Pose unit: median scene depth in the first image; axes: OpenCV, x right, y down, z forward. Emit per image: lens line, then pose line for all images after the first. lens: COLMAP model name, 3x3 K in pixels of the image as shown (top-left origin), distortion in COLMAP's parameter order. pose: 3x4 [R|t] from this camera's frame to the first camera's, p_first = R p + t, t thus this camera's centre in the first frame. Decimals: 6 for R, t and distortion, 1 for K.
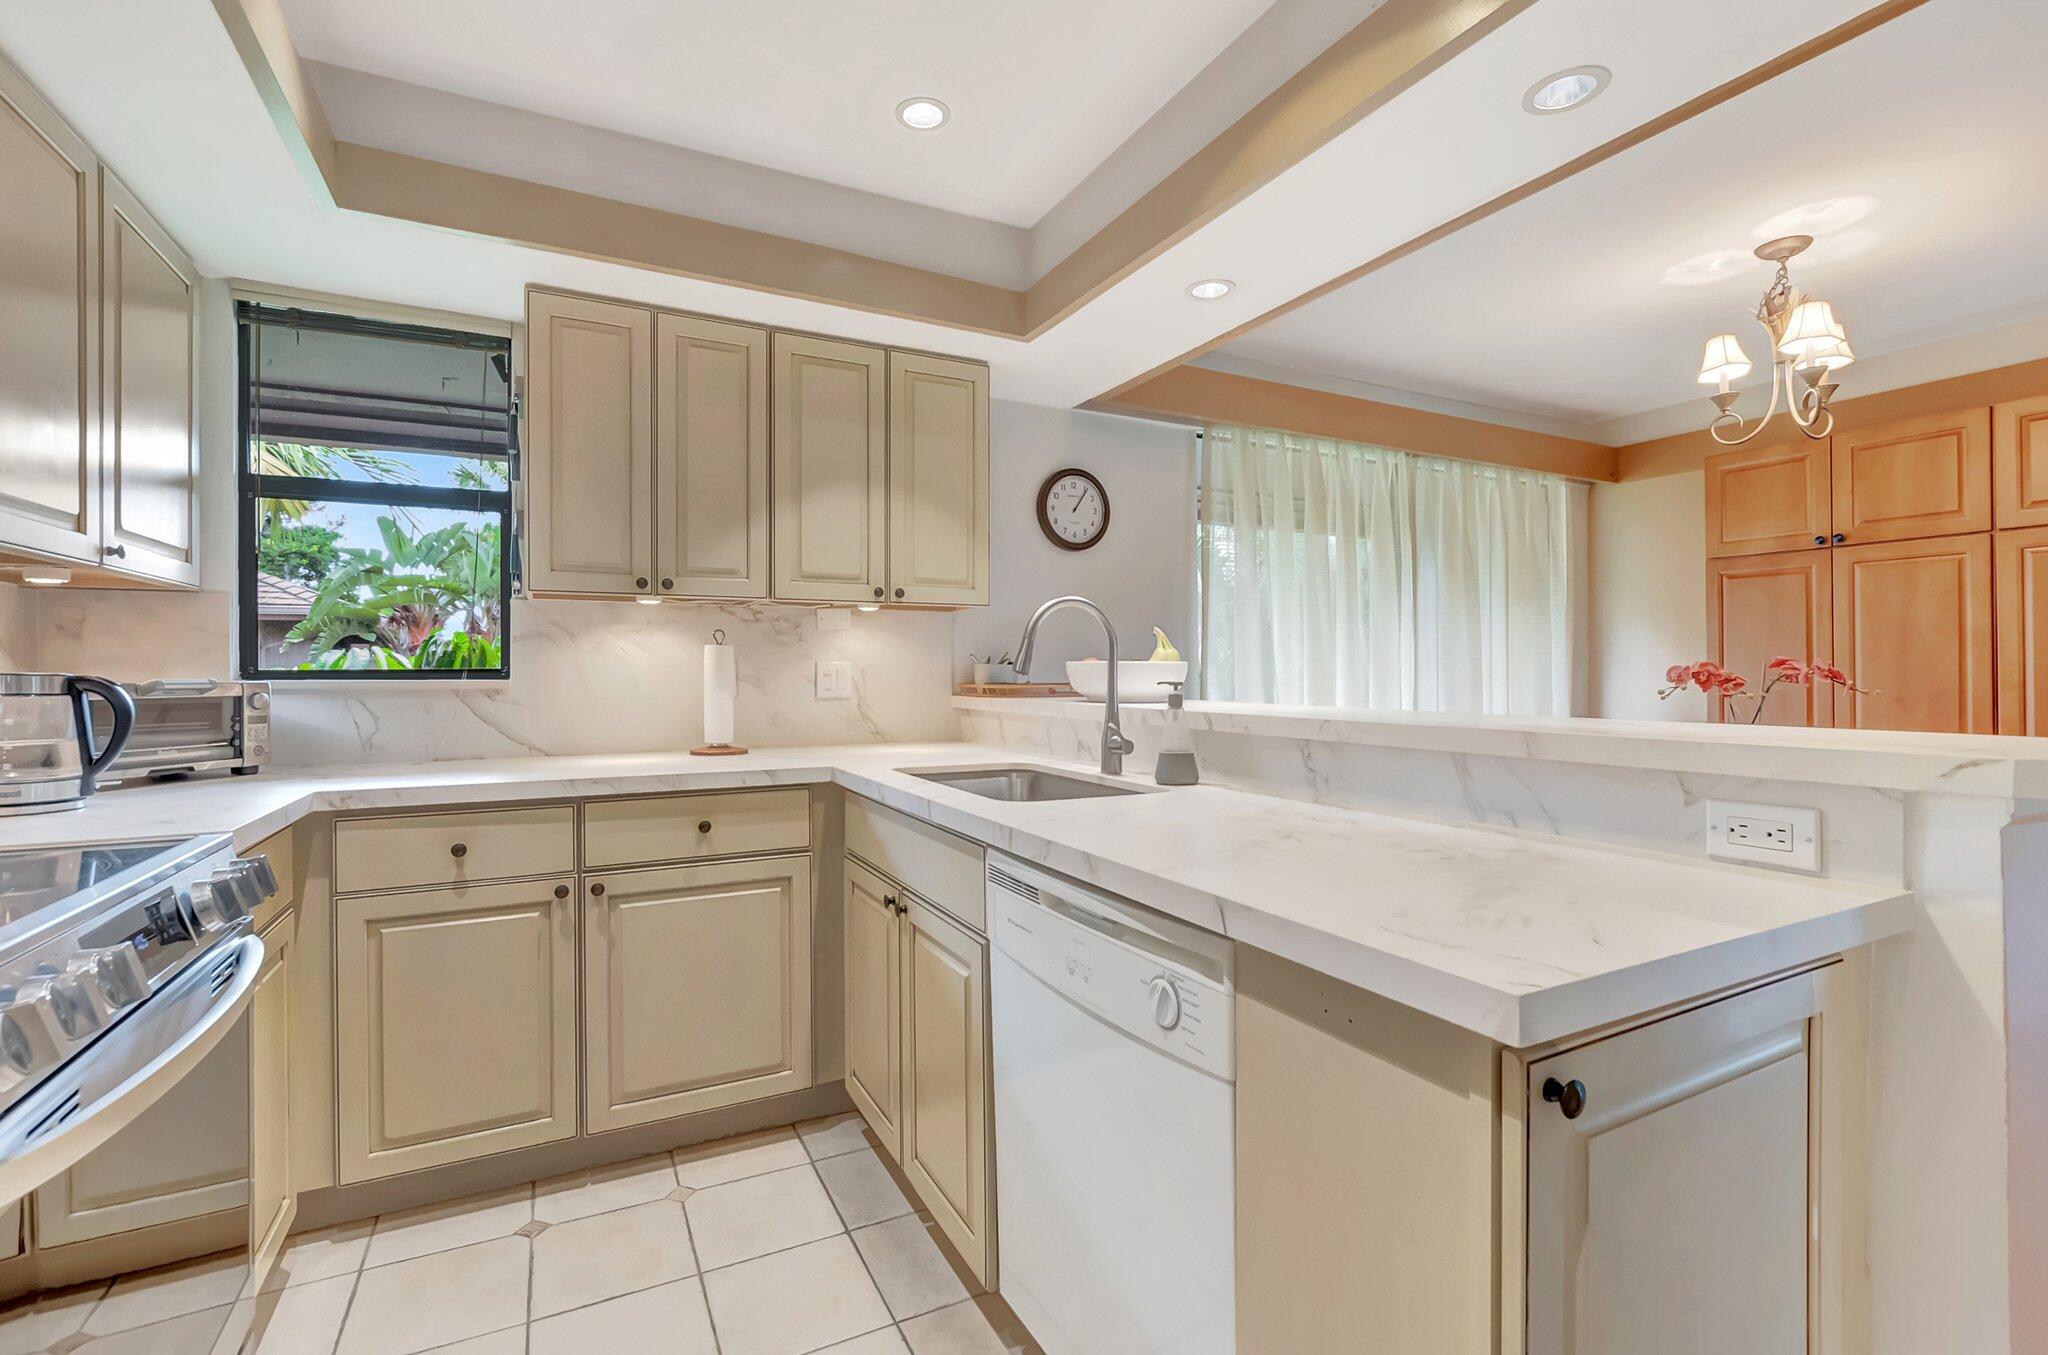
lens RADIAL K [[908.8, 0, 1016.7], [0, 908.8, 670.7], [0, 0, 1]] dist [-0.001077, -0.000236]
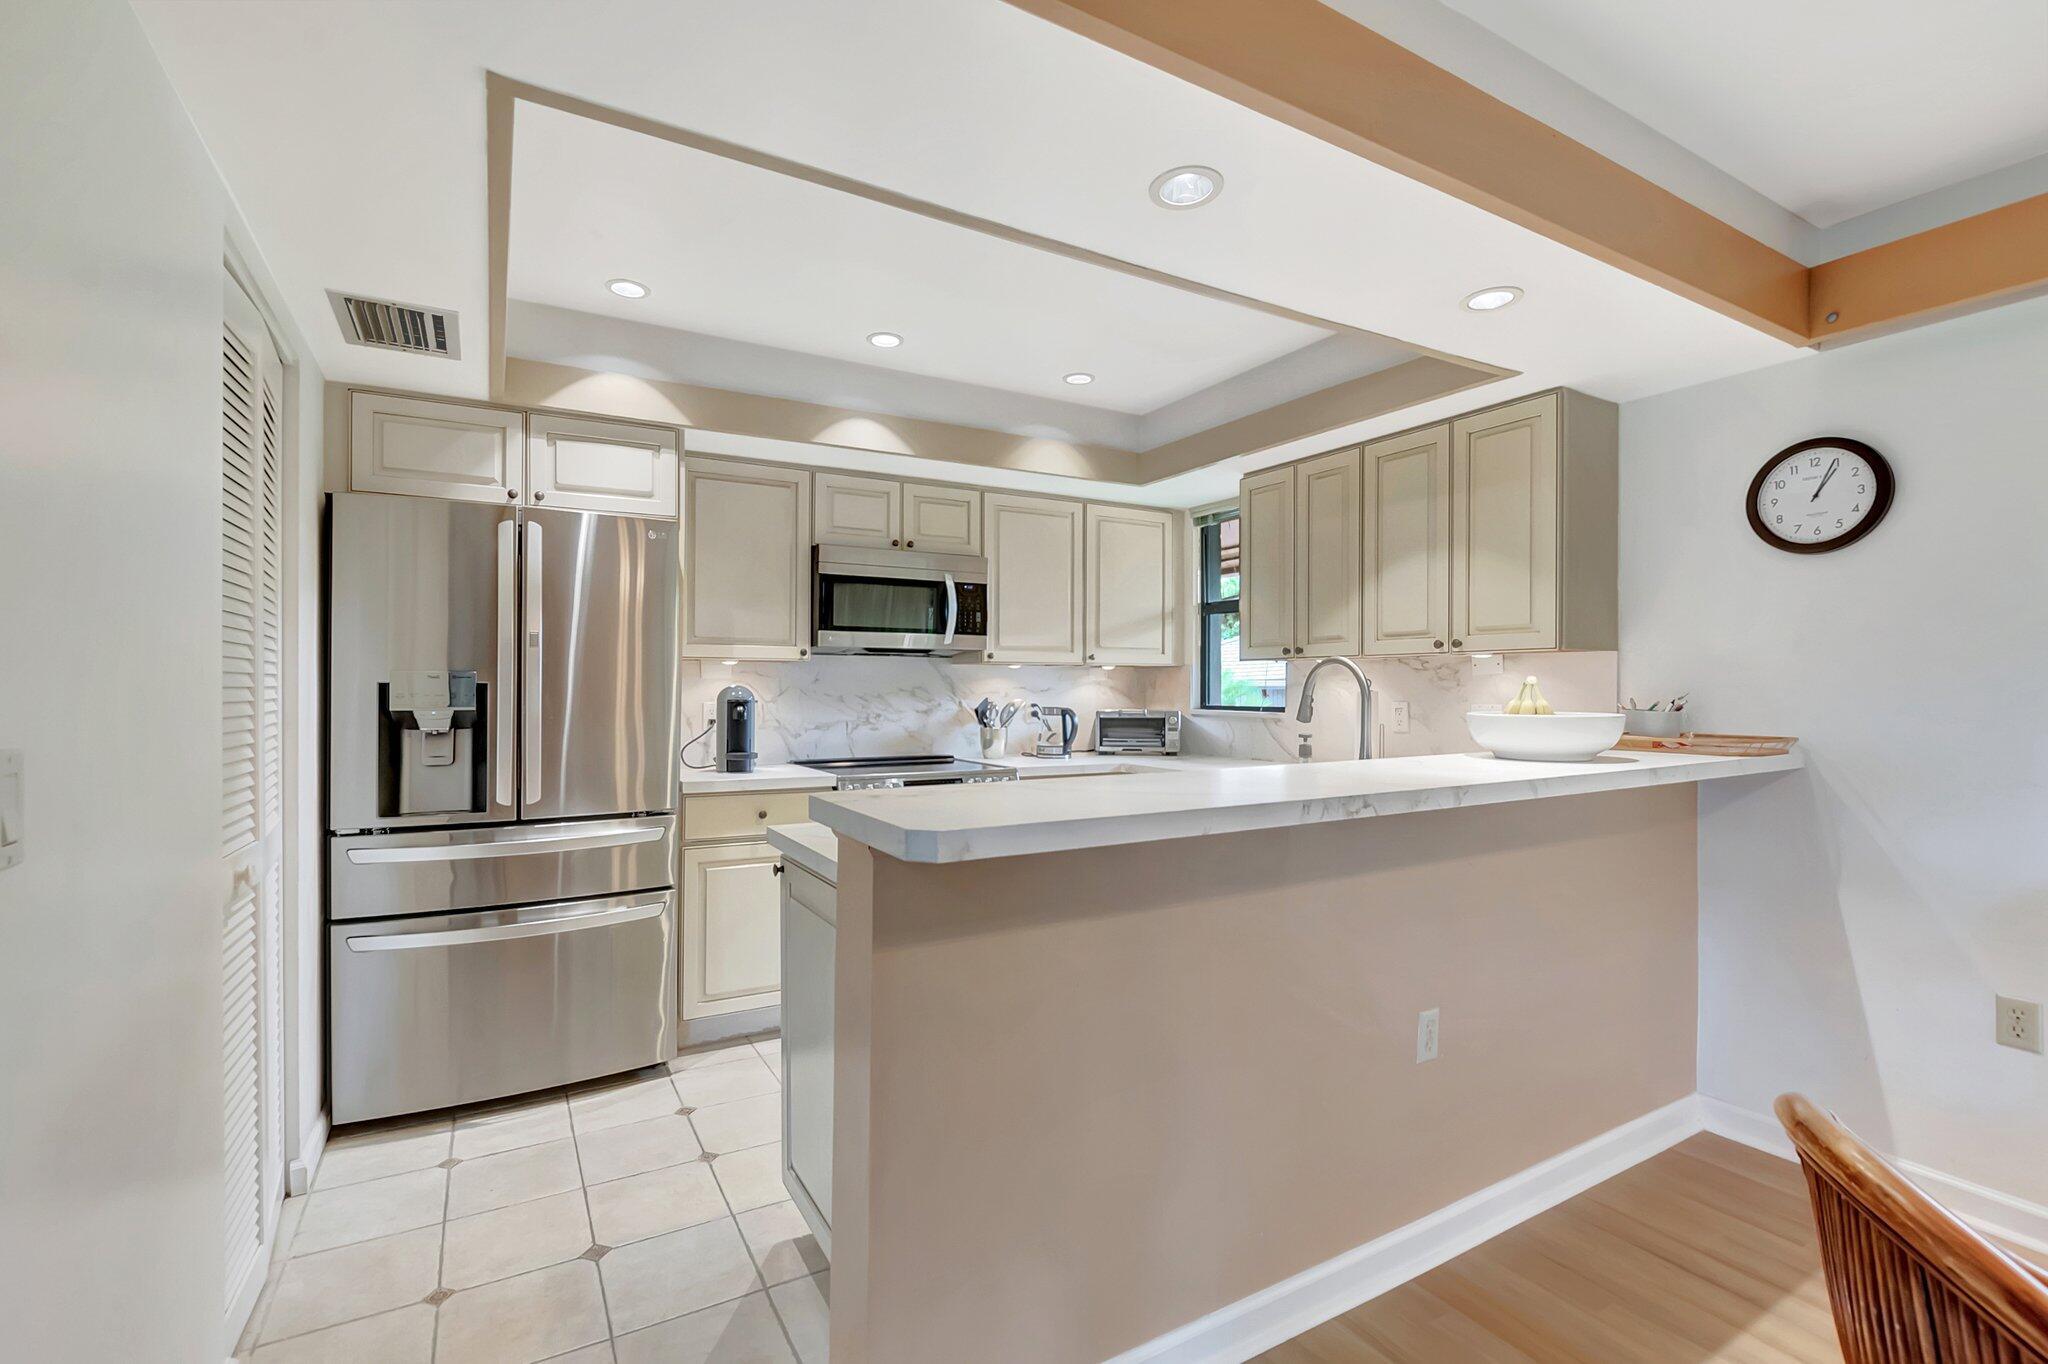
lens RADIAL K [[908.8, 0, 1016.7], [0, 908.8, 675.2], [0, 0, 1]] dist [-0.001077, -0.000236]
pose [[0.050598, -0.006785, -0.998696, 0.910047], [0.001507, 0.999976, -0.006717, -0.041253], [0.998718, -0.001165, 0.050607, 0.420144]]
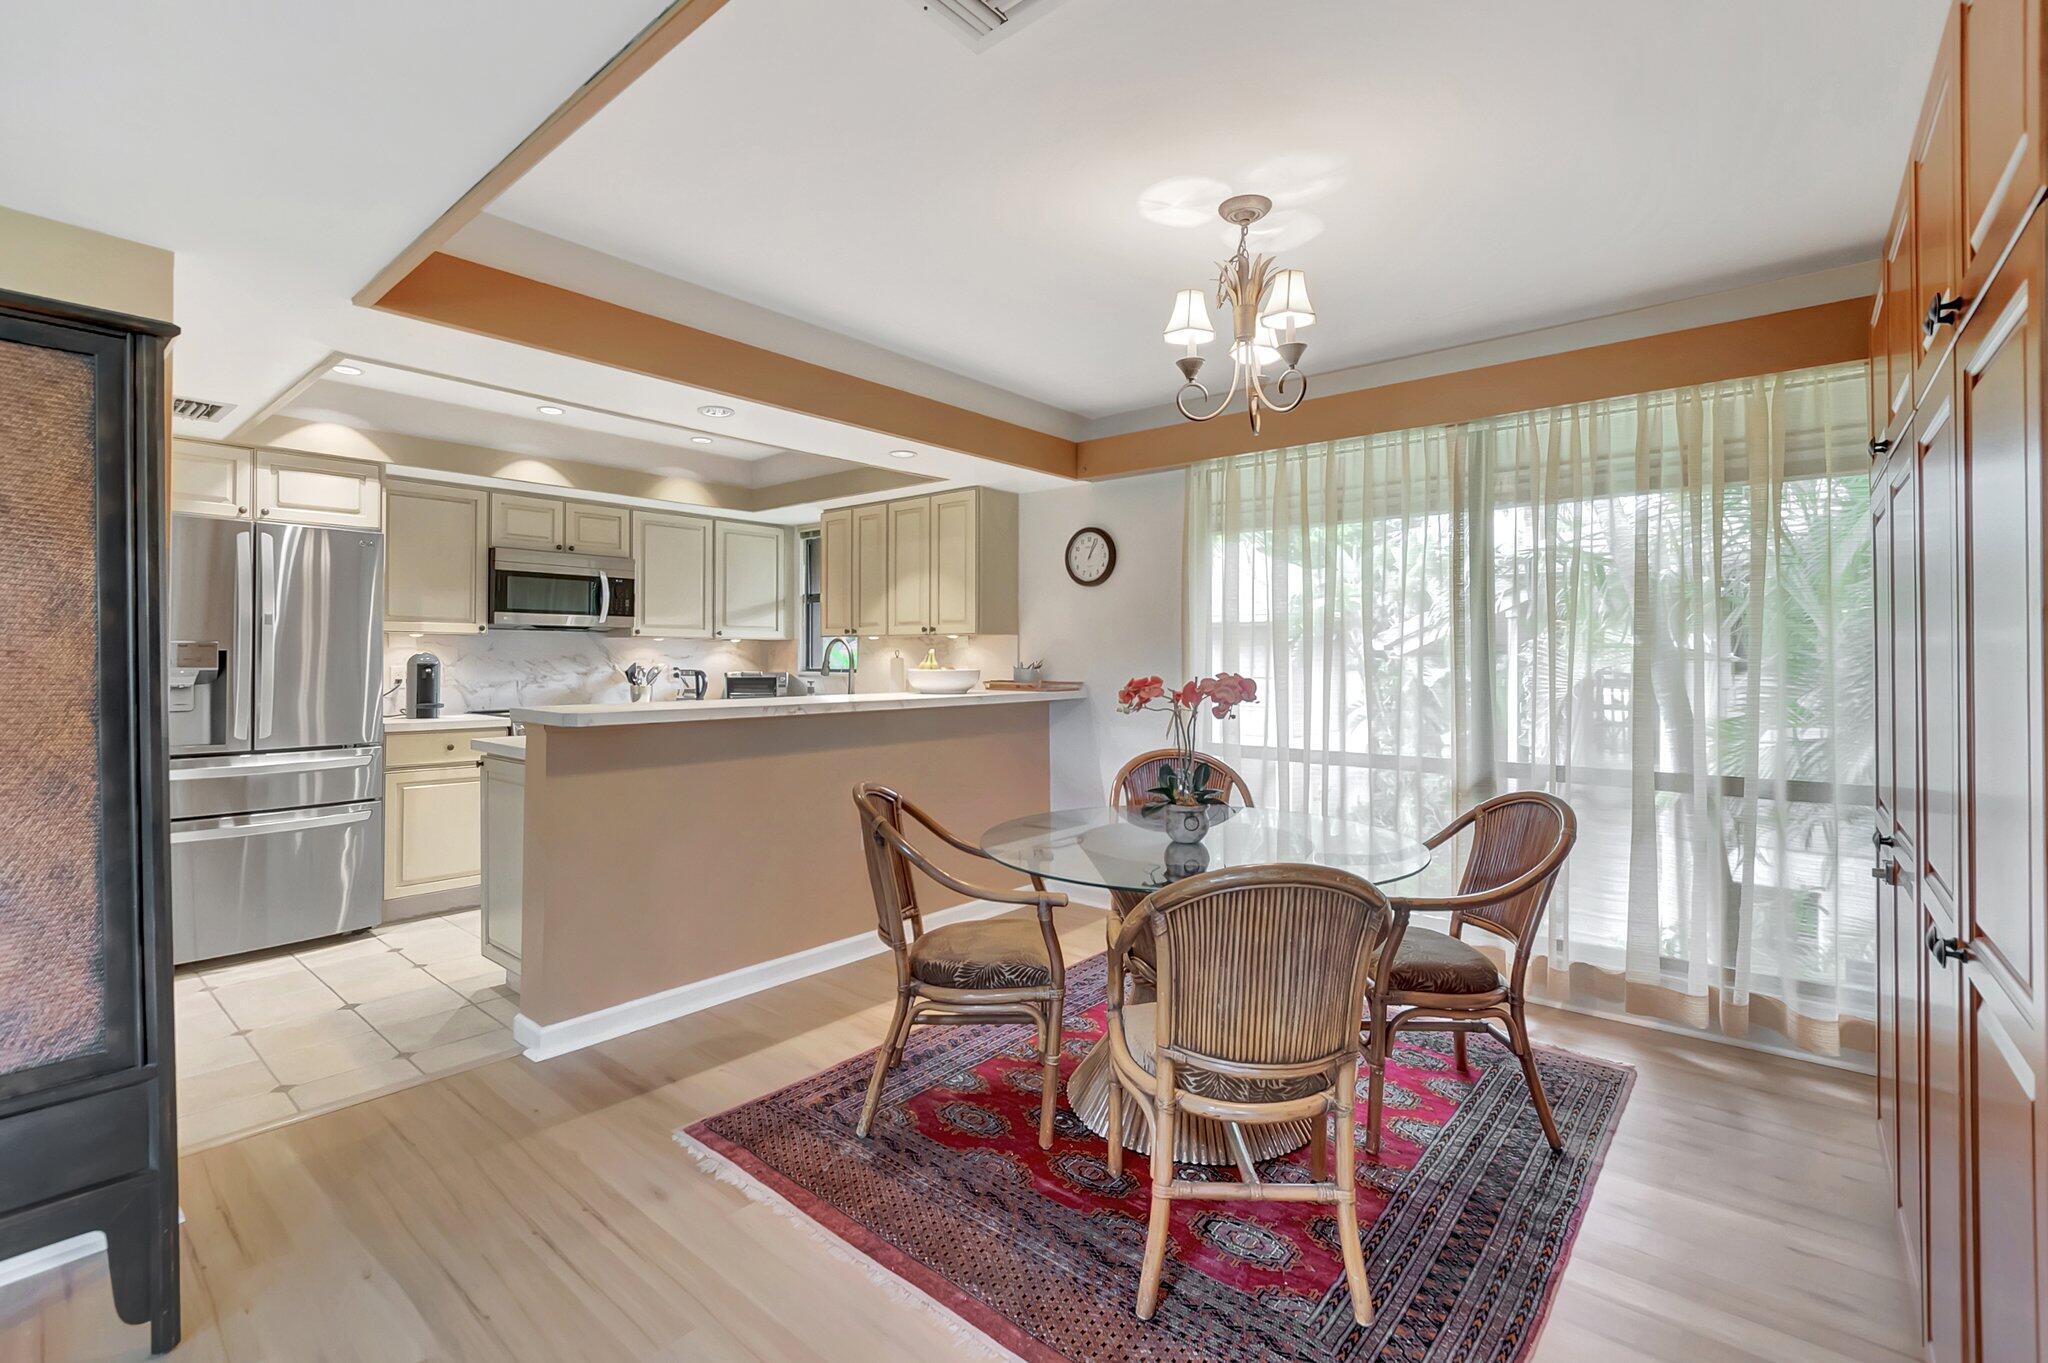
lens RADIAL K [[888.3, 0, 1017.7], [0, 888.3, 656.9], [0, 0, 1]] dist [-0.001223, -0.000307]
pose [[0.383093, 0.006905, -0.923684, 1.551251], [-0.002757, 0.999976, 0.006332, -0.041975], [0.923706, 0.000121, 0.383103, 0.475939]]
